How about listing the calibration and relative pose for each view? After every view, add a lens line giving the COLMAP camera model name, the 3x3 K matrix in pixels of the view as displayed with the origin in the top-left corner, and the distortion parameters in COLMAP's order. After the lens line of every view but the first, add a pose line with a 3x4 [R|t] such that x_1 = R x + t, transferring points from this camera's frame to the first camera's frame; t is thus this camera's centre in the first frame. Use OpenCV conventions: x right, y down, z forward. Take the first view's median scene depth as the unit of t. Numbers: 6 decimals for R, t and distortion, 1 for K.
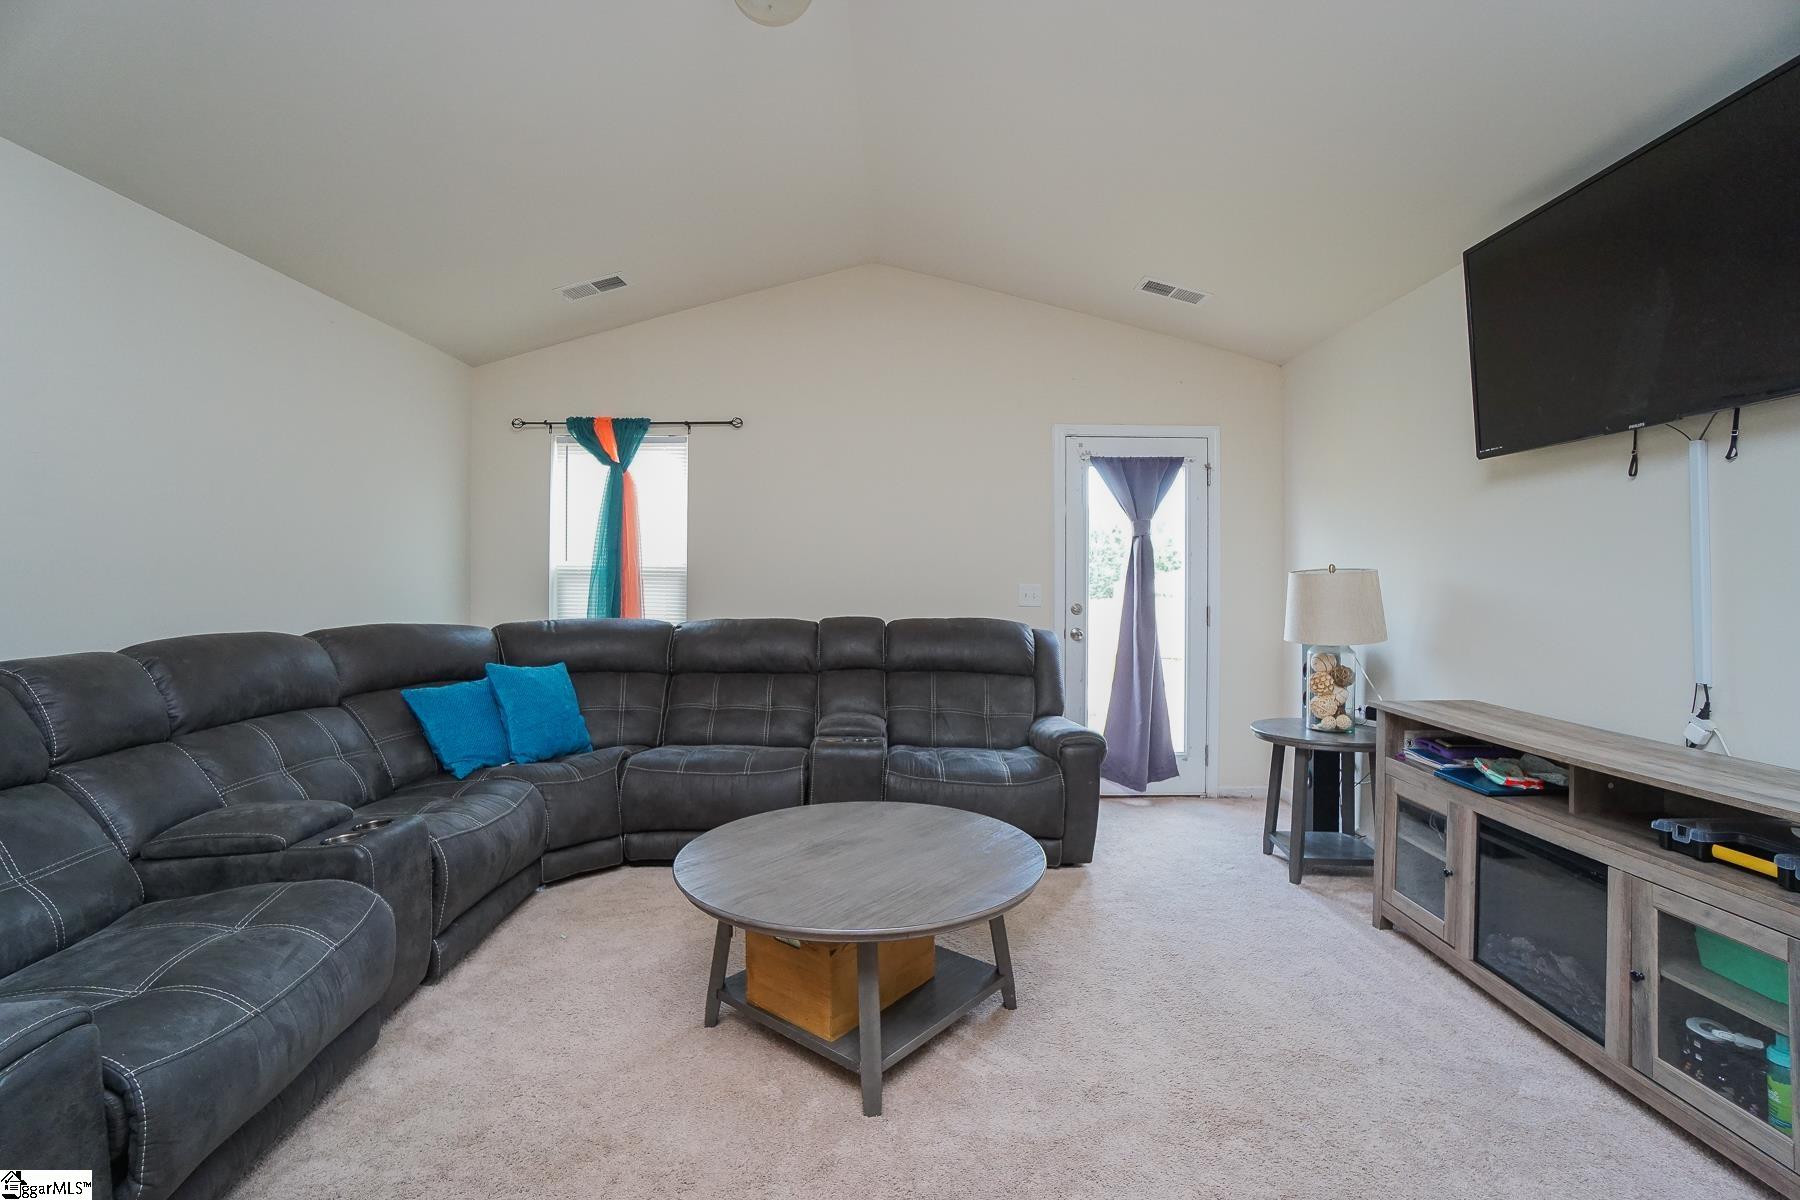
lens RADIAL K [[813.1, 0, 911.7], [0, 813.1, 585.8], [0, 0, 1]] dist [-0.005251, 0.003391]
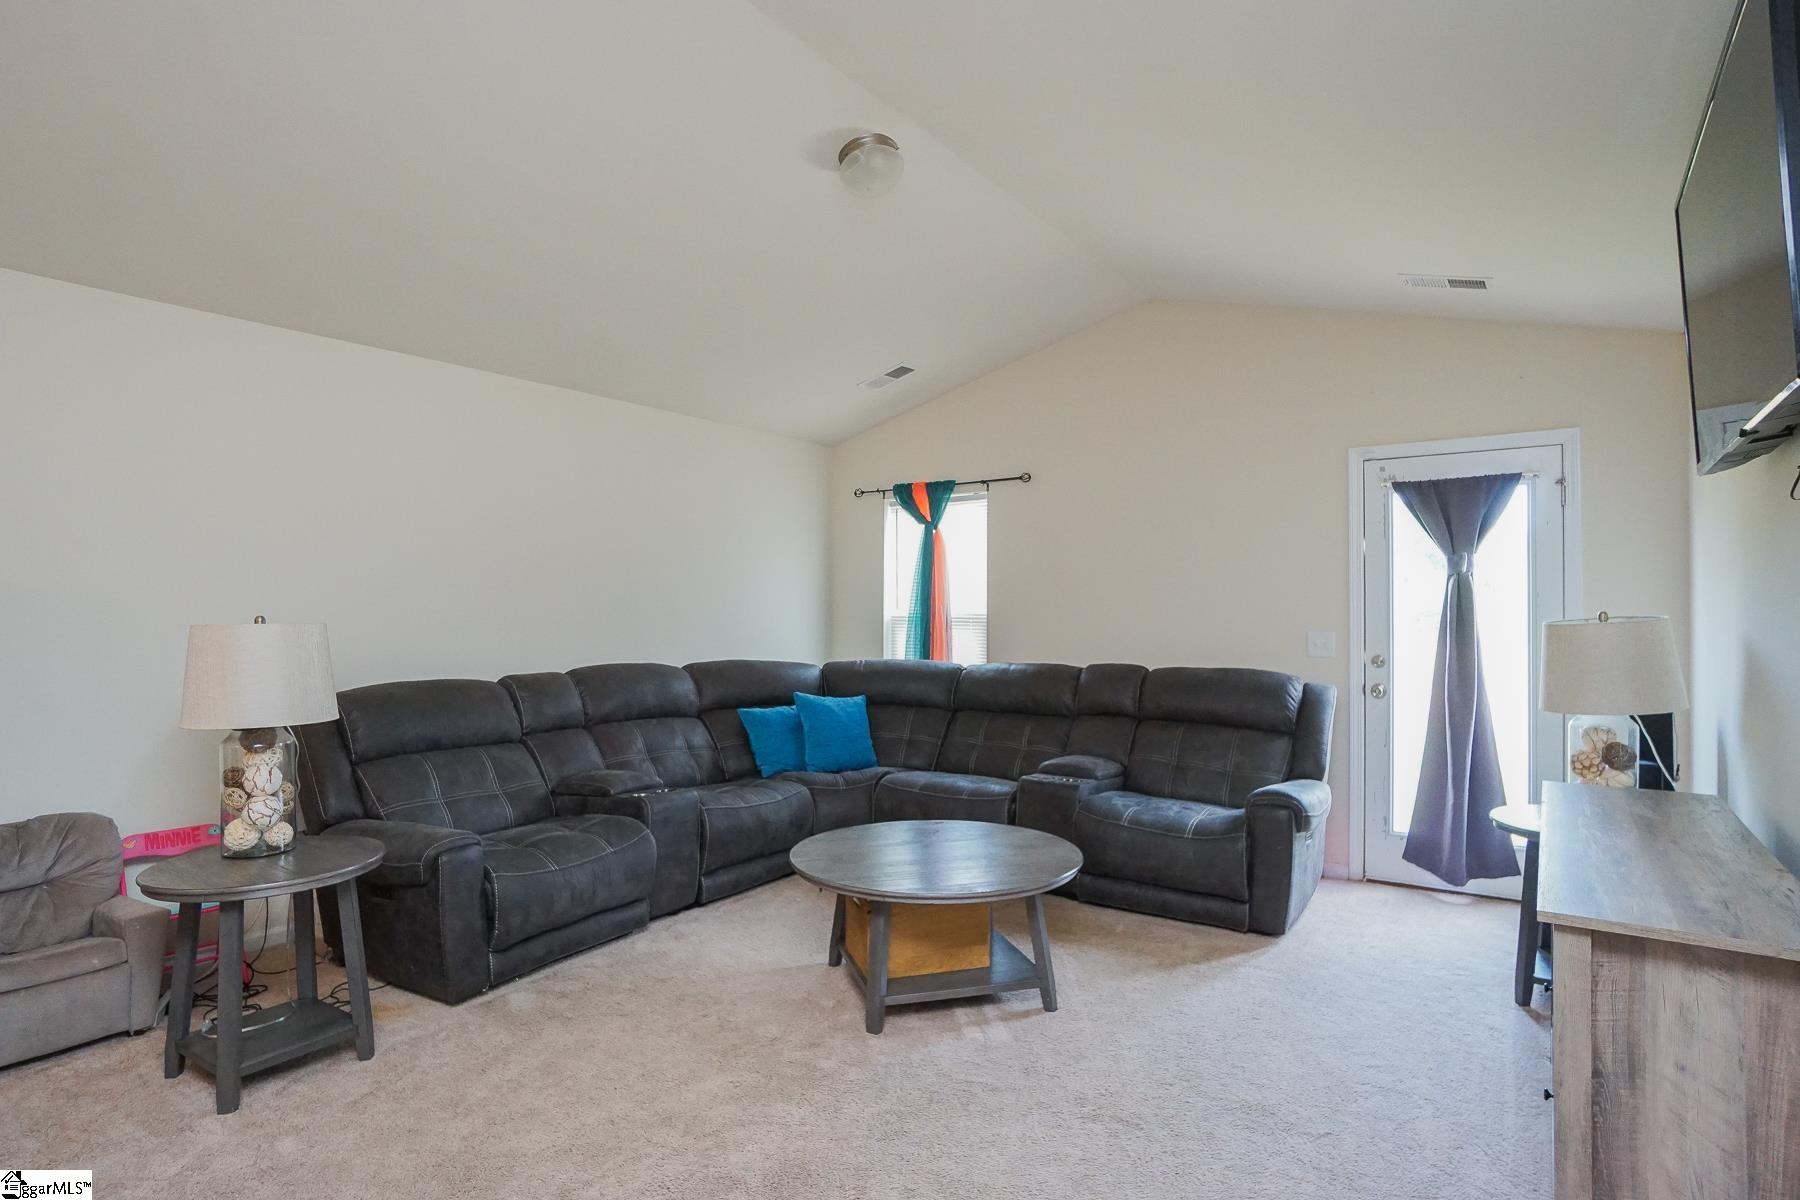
lens RADIAL K [[990.6, 0, 905.2], [0, 990.6, 611.1], [0, 0, 1]] dist [-0.003209, 0.000099]
pose [[0.814671, -0.006129, -0.579891, 0.426767], [0.000520, 0.999951, -0.009837, -0.015074], [0.579923, 0.007712, 0.814635, -0.141572]]
